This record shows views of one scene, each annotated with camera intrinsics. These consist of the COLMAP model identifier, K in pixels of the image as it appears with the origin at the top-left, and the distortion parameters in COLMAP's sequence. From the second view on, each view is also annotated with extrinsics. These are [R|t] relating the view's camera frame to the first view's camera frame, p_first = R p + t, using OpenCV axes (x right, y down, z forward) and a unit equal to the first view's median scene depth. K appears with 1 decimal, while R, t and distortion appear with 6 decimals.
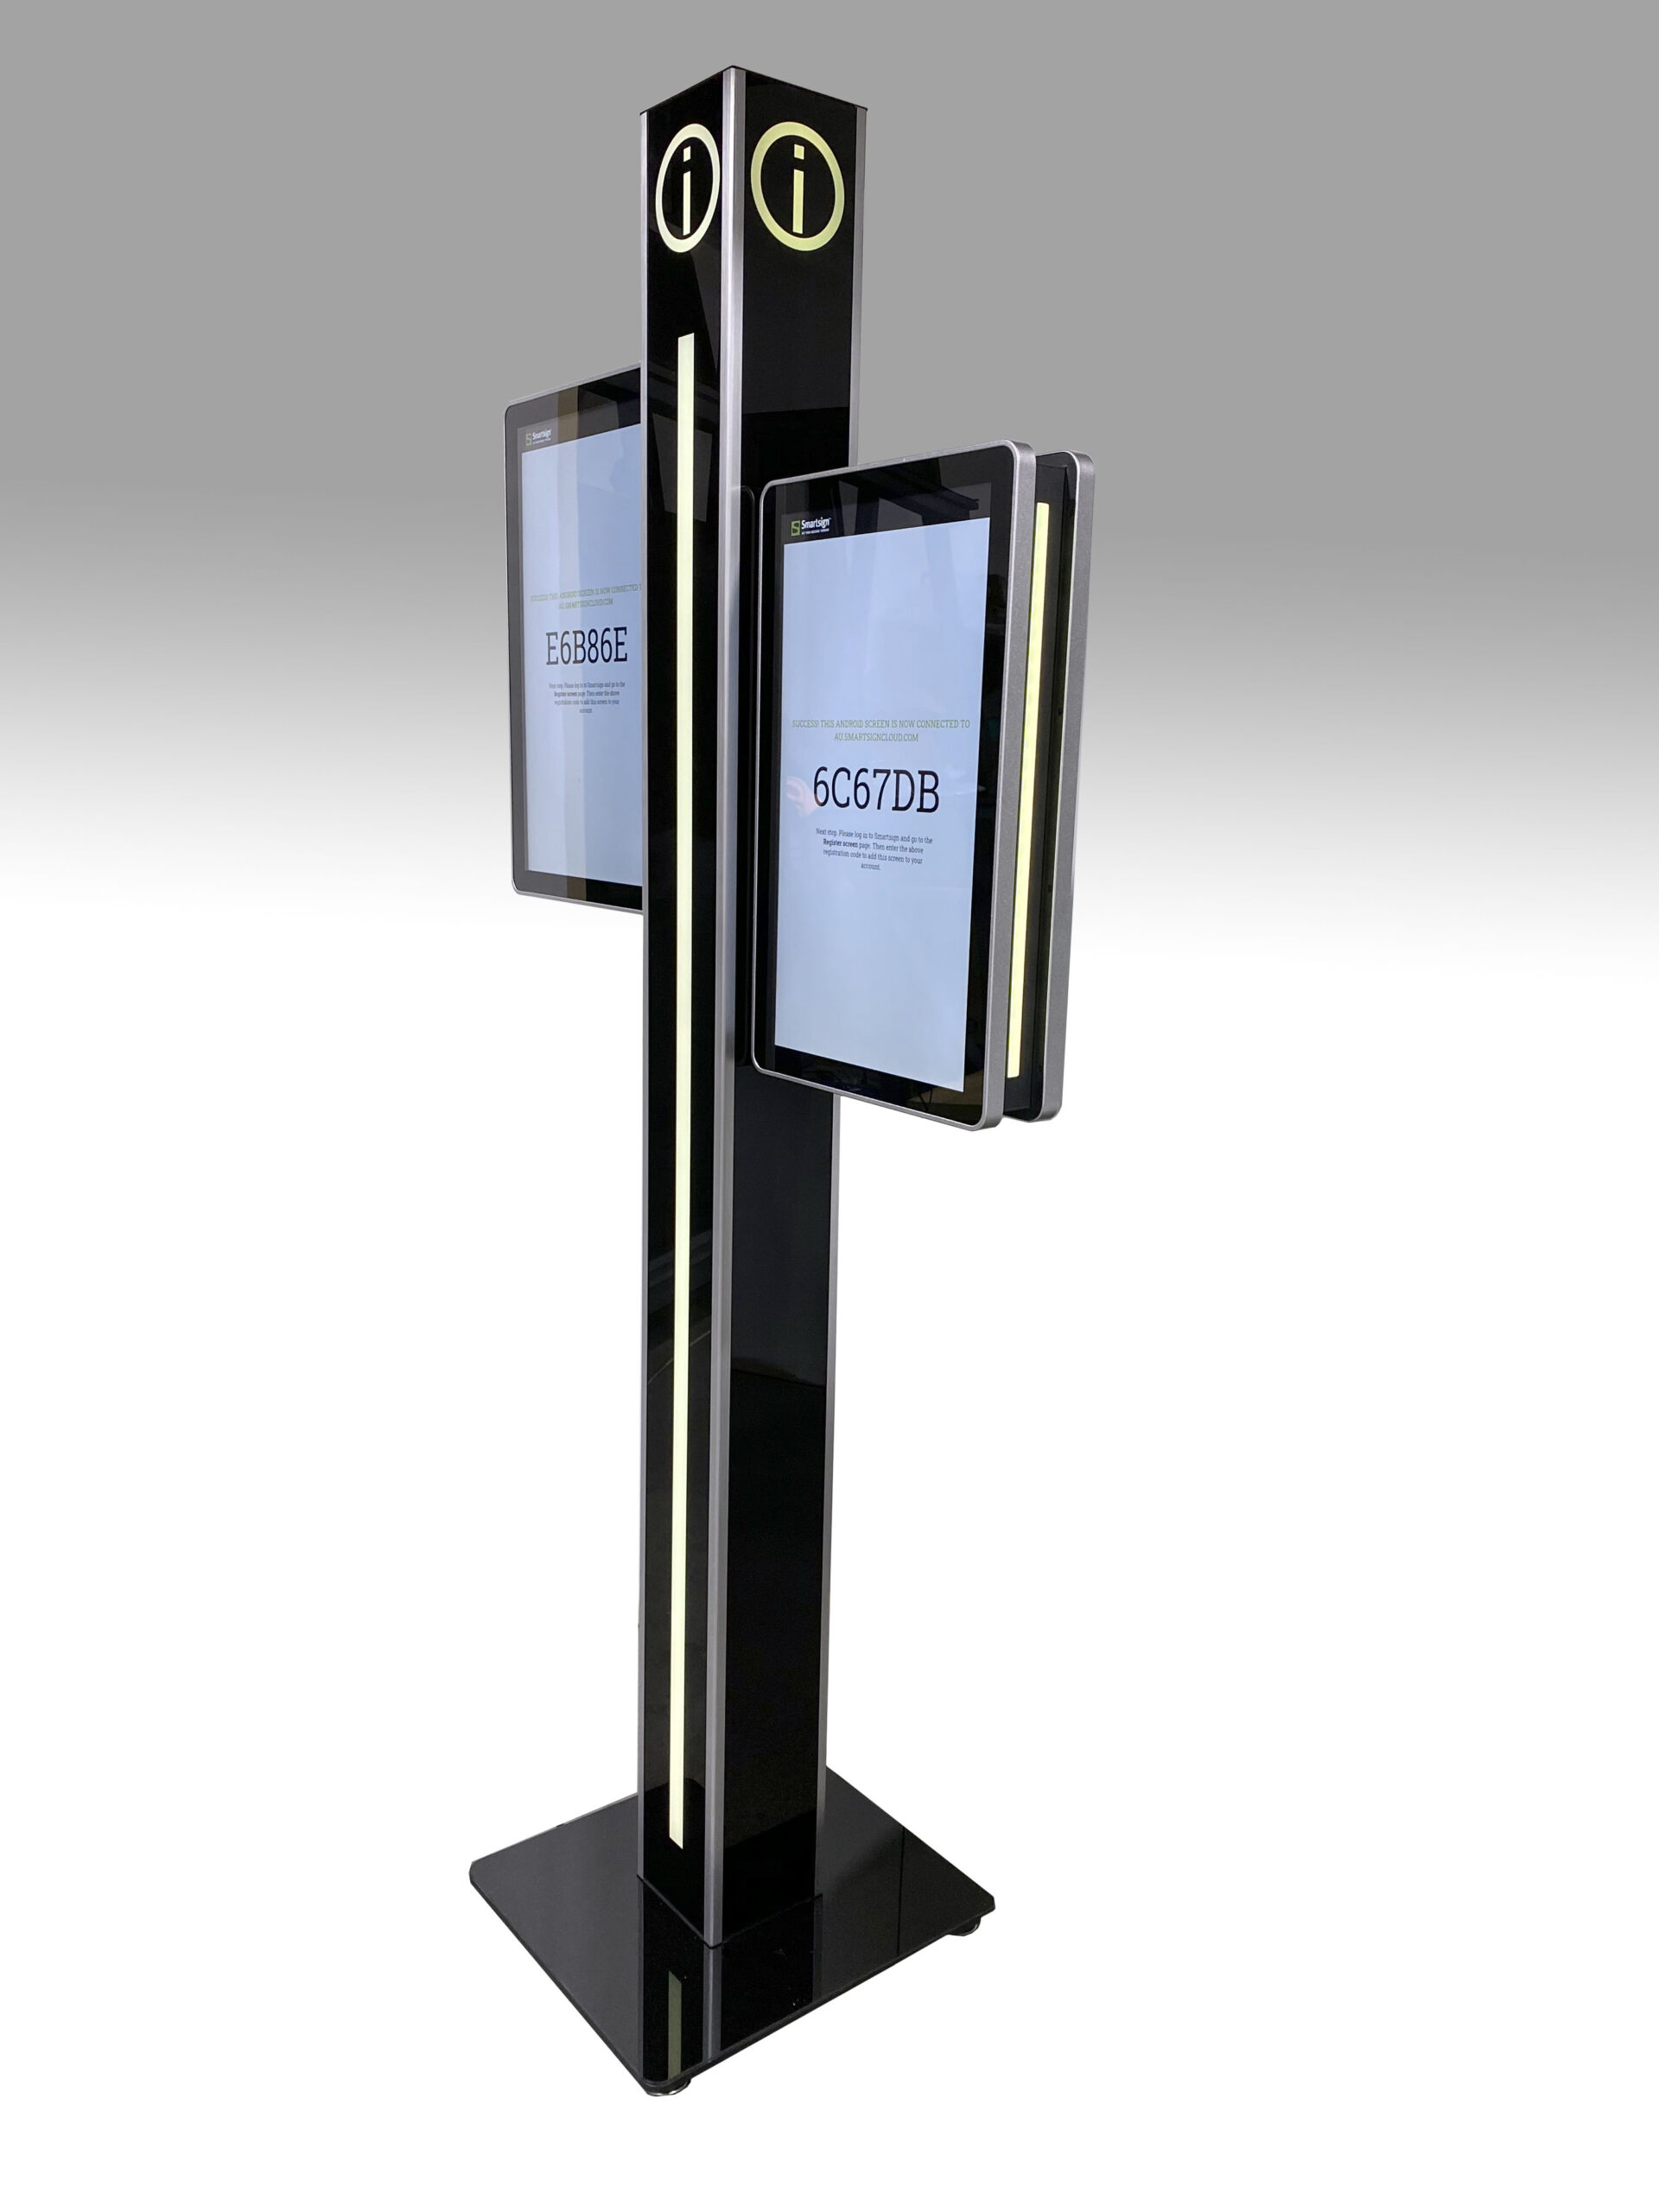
lens RADIAL K [[1647.7, 0, 829.5], [0, 1647.7, 1106.0], [0, 0, 1]] dist [-0.004357, -0.004274]
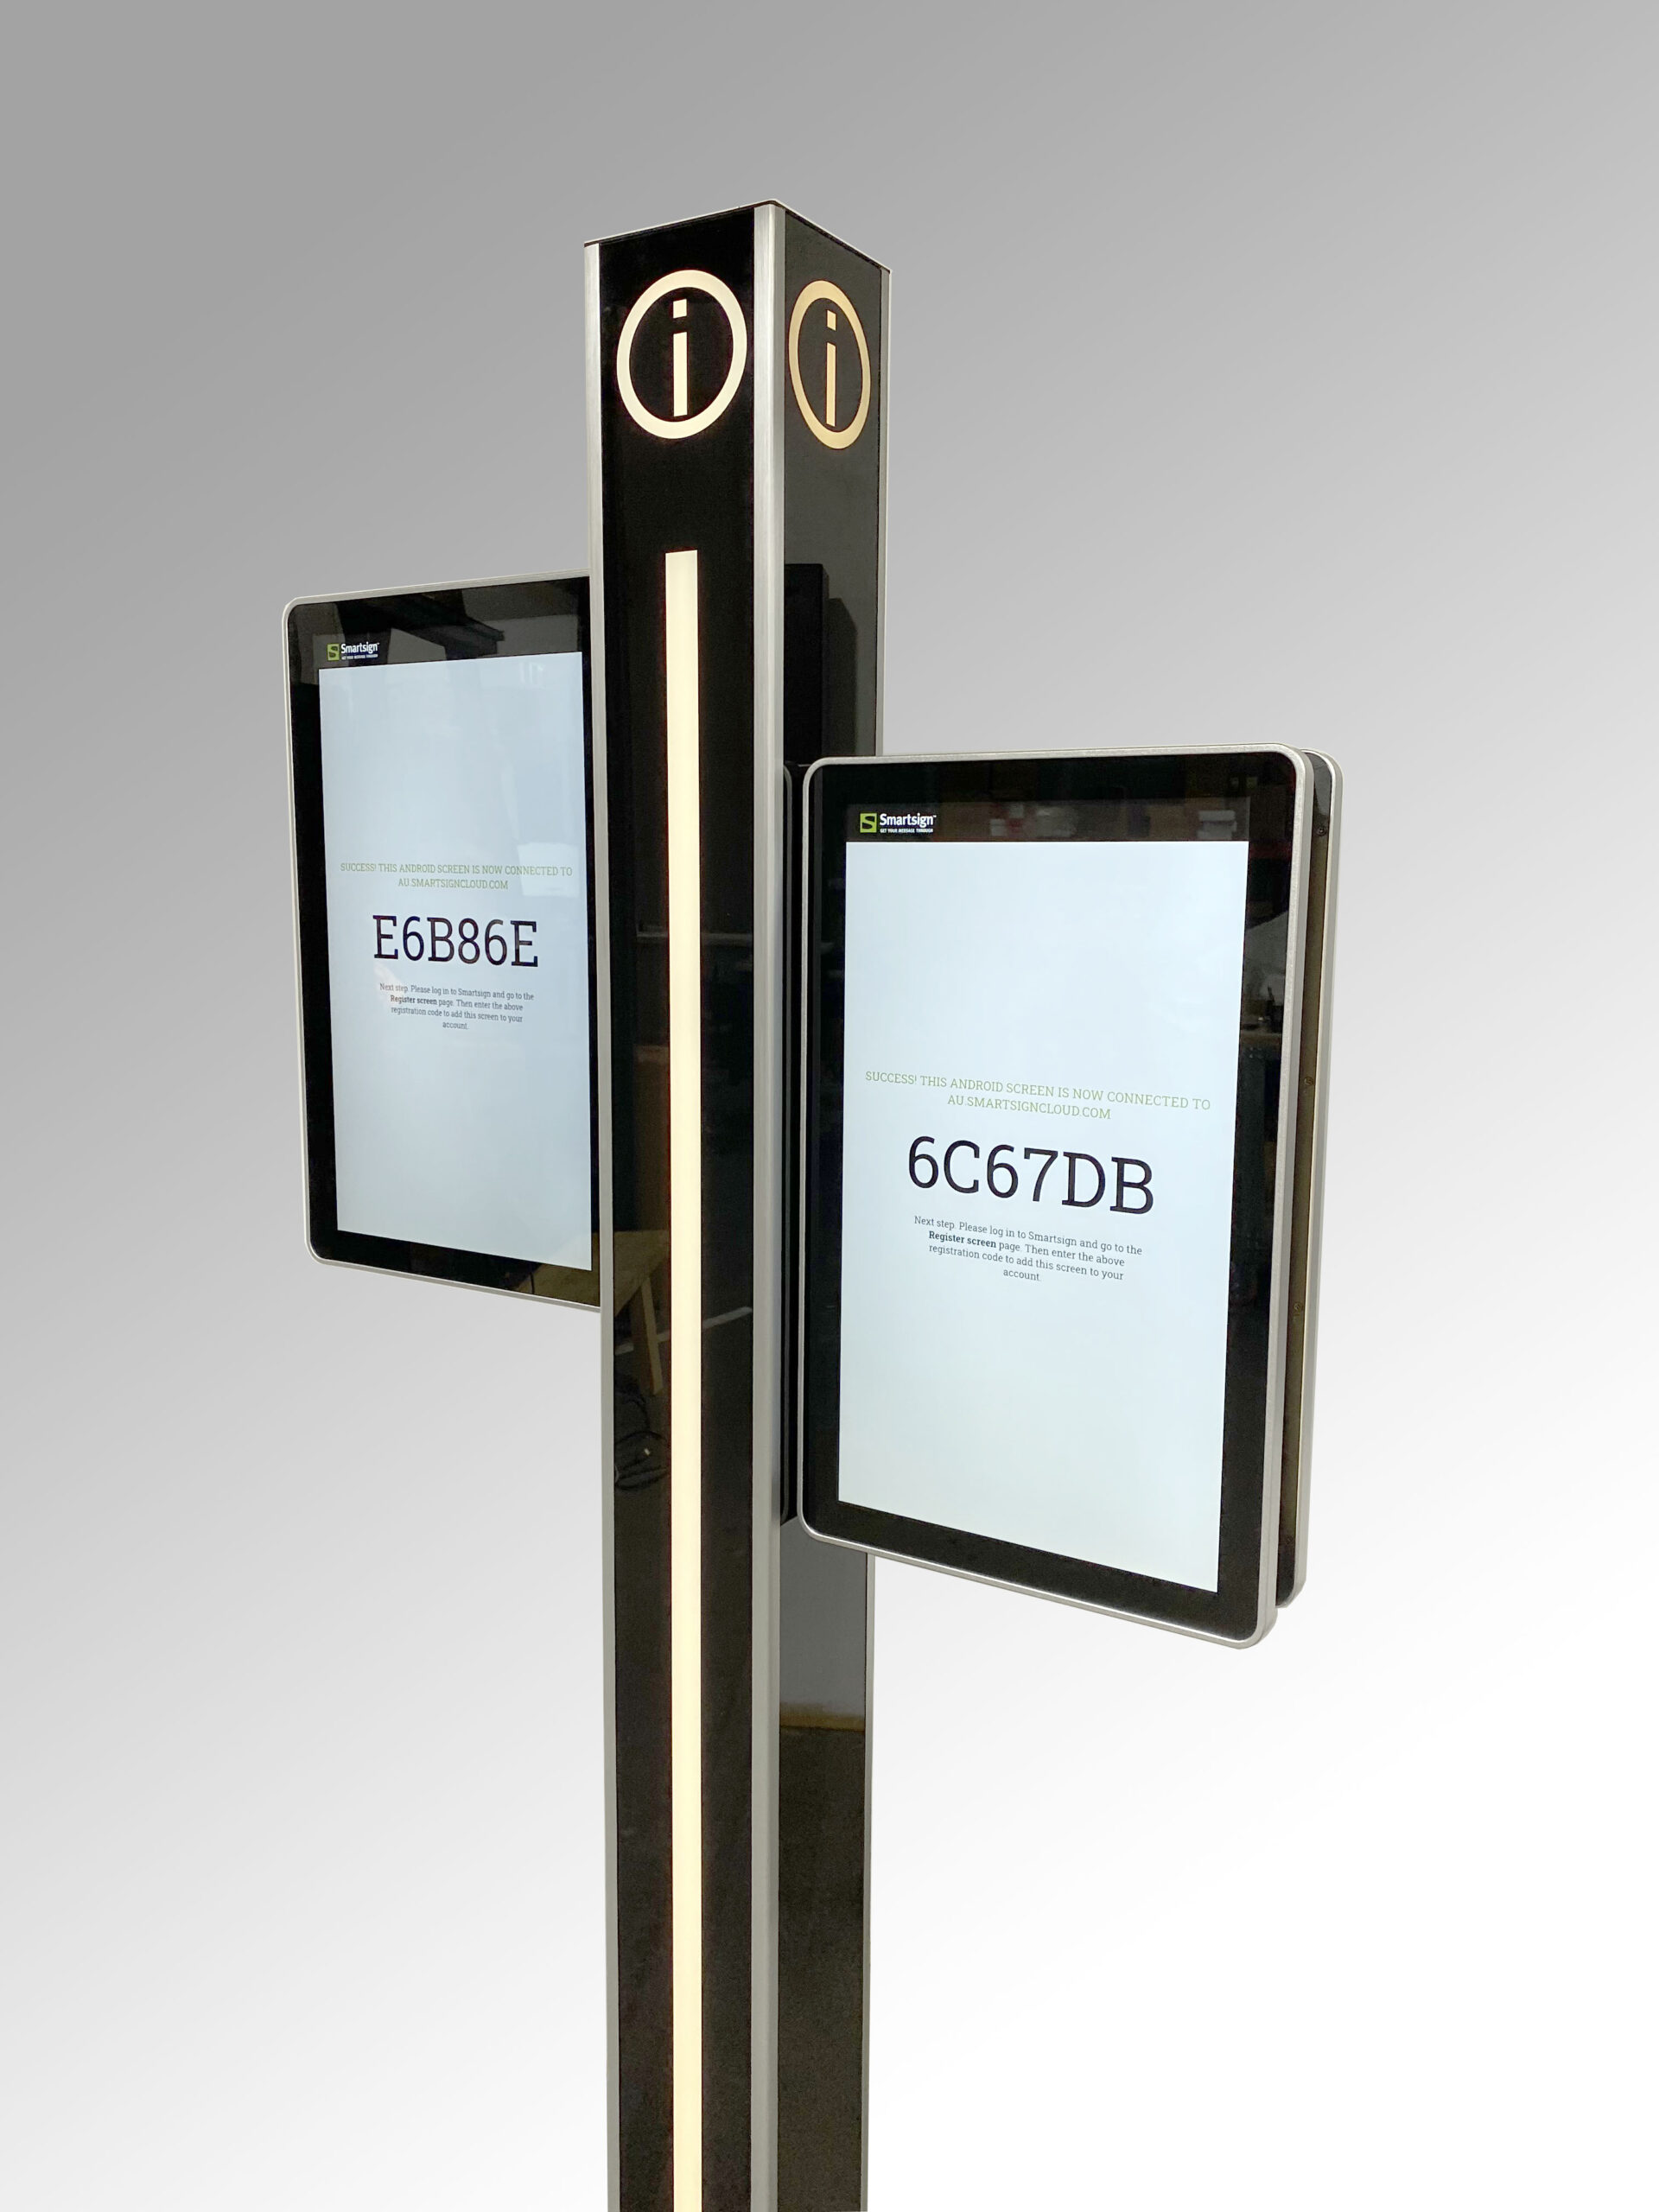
lens RADIAL K [[1592.1, 0, 835.2], [0, 1592.1, 1020.8], [0, 0, 1]] dist [0.113464, -0.271427]
pose [[0.926712, -0.075417, 0.368126, -0.296902], [0.103929, 0.992879, -0.058221, -0.217901], [-0.361113, 0.092213, 0.927951, 0.345099]]
